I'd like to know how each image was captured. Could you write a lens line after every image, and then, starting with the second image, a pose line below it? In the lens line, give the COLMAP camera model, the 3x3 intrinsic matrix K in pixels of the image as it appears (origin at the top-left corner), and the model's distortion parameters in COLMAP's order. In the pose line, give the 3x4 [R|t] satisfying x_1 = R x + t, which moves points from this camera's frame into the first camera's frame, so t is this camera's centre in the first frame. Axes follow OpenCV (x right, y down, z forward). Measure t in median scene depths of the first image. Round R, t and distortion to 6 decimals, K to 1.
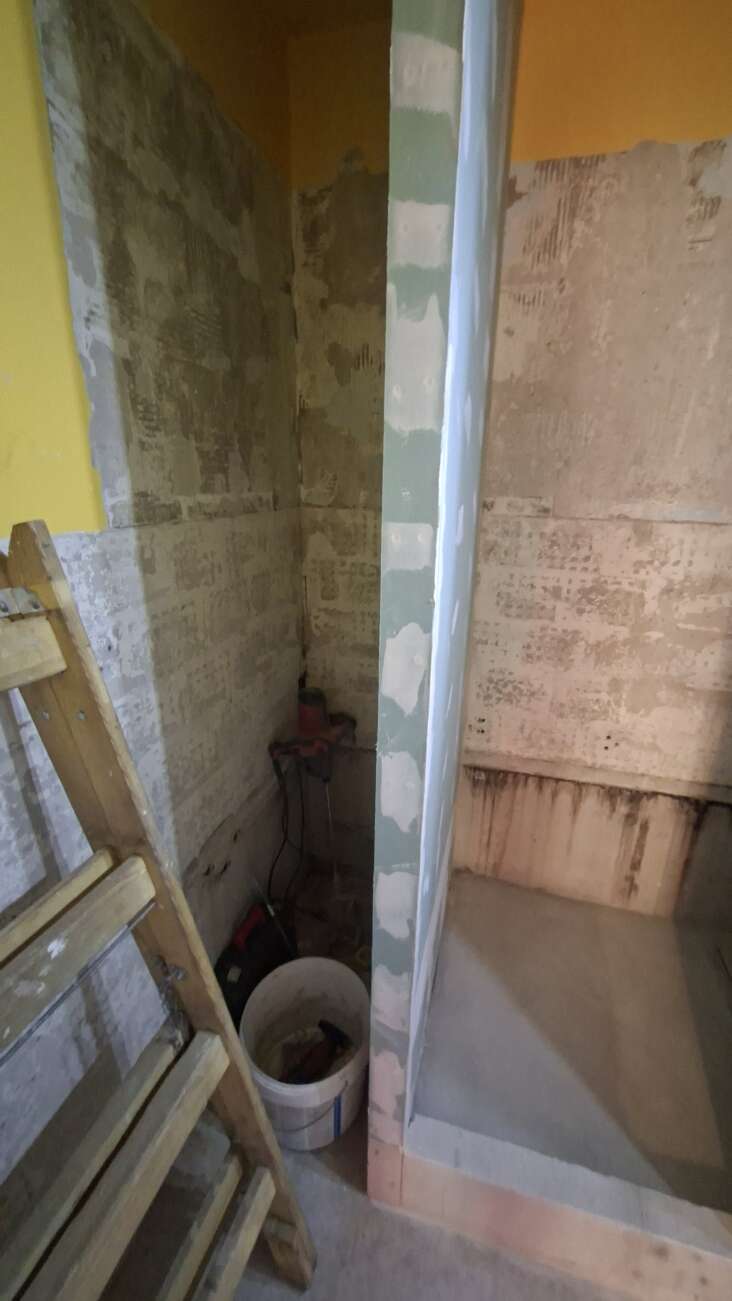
lens RADIAL K [[509.5, 0, 386.5], [0, 509.5, 650.4], [0, 0, 1]] dist [-0.005831, 0.000348]
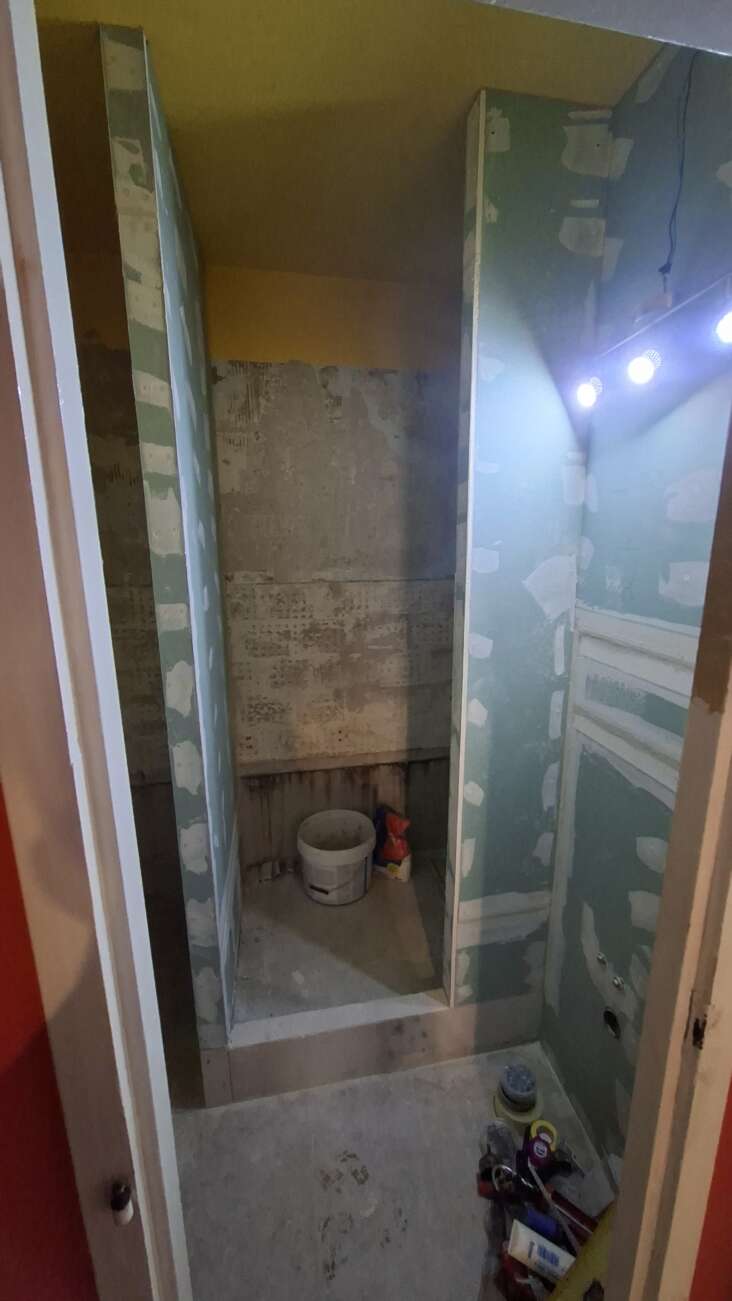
lens RADIAL K [[504.8, 0, 379.6], [0, 504.8, 648.3], [0, 0, 1]] dist [-0.022220, 0.009094]
pose [[0.901354, -0.118471, 0.416563, -0.022798], [0.160718, 0.984675, -0.067716, 0.061147], [-0.402157, 0.127985, 0.906581, -0.379680]]
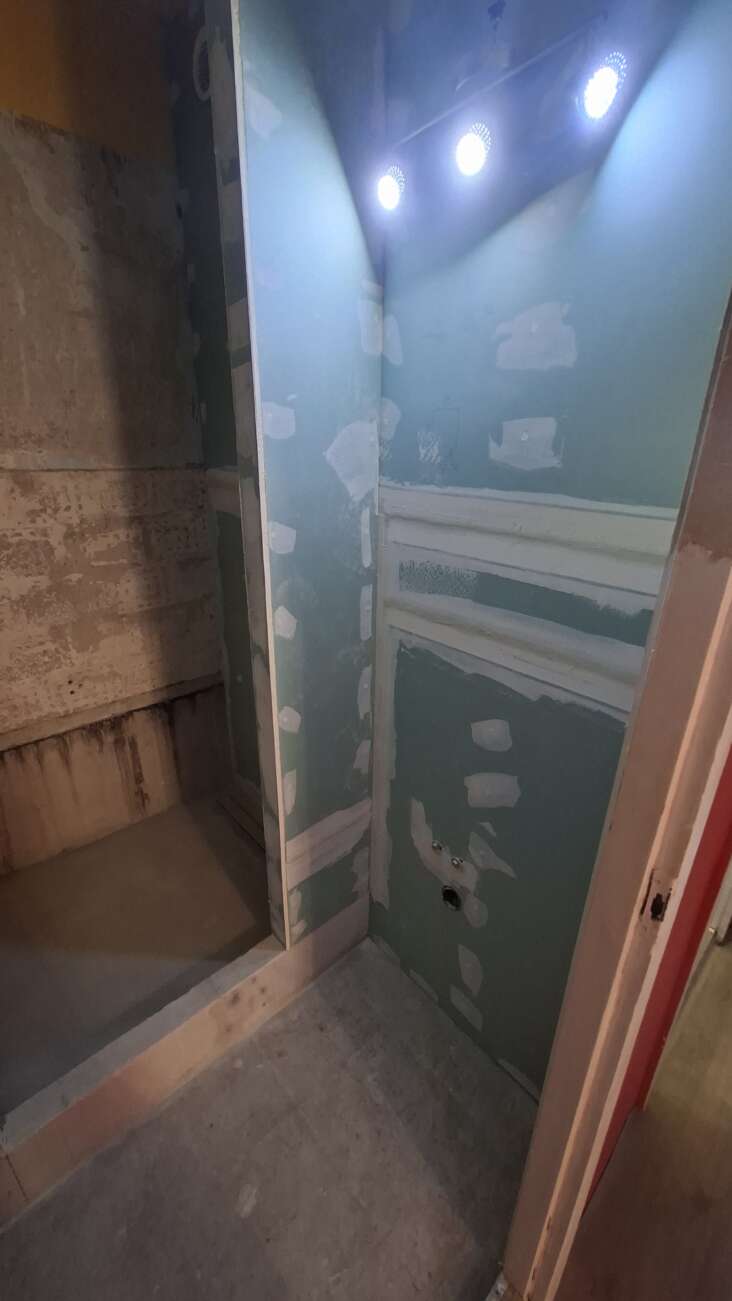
lens RADIAL K [[507.2, 0, 374.3], [0, 507.2, 647.6], [0, 0, 1]] dist [-0.006931, 0.000394]
pose [[0.541958, -0.318592, 0.777676, -0.016199], [0.258761, 0.943662, 0.206263, 0.056214], [-0.799577, 0.089447, 0.593865, -0.147334]]
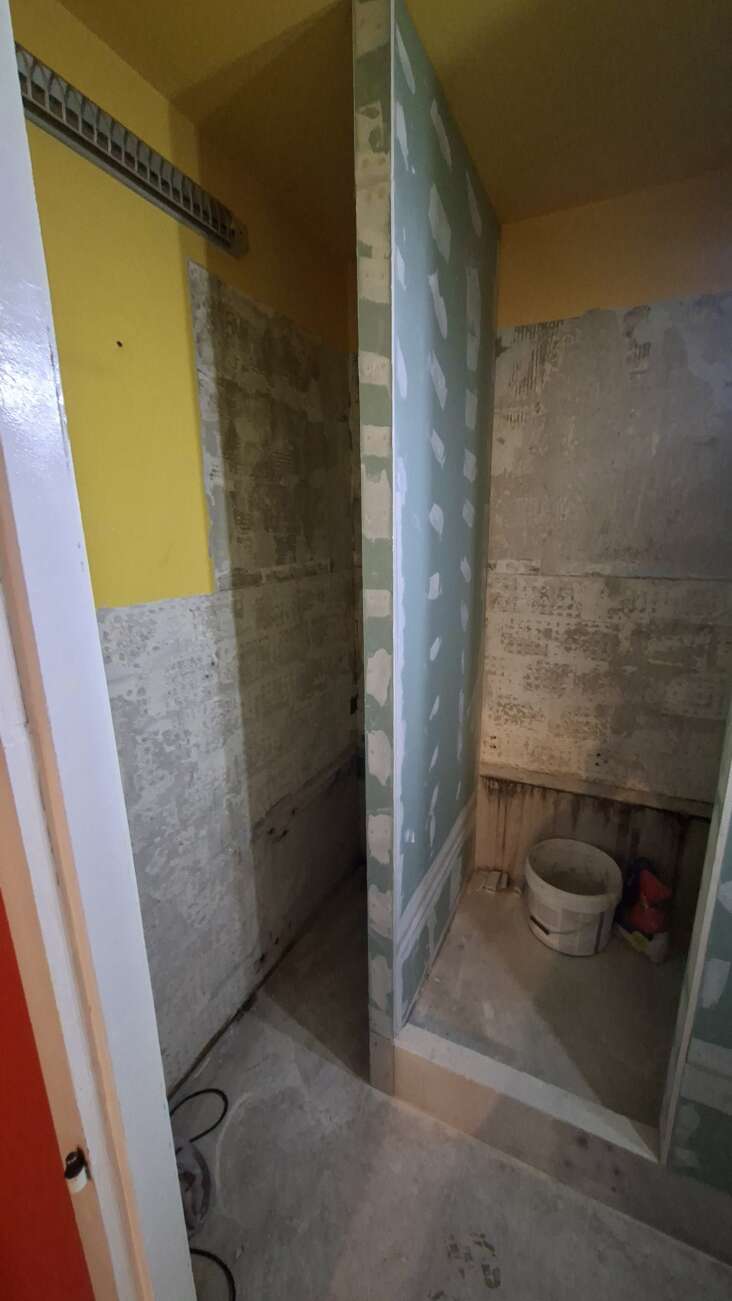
lens RADIAL K [[507.1, 0, 387.3], [0, 507.1, 649.1], [0, 0, 1]] dist [-0.007807, 0.000508]
pose [[0.984176, 0.012836, -0.176731, 0.173723], [-0.028068, 0.996074, -0.083959, 0.041549], [0.174959, 0.087591, 0.980672, -0.297260]]
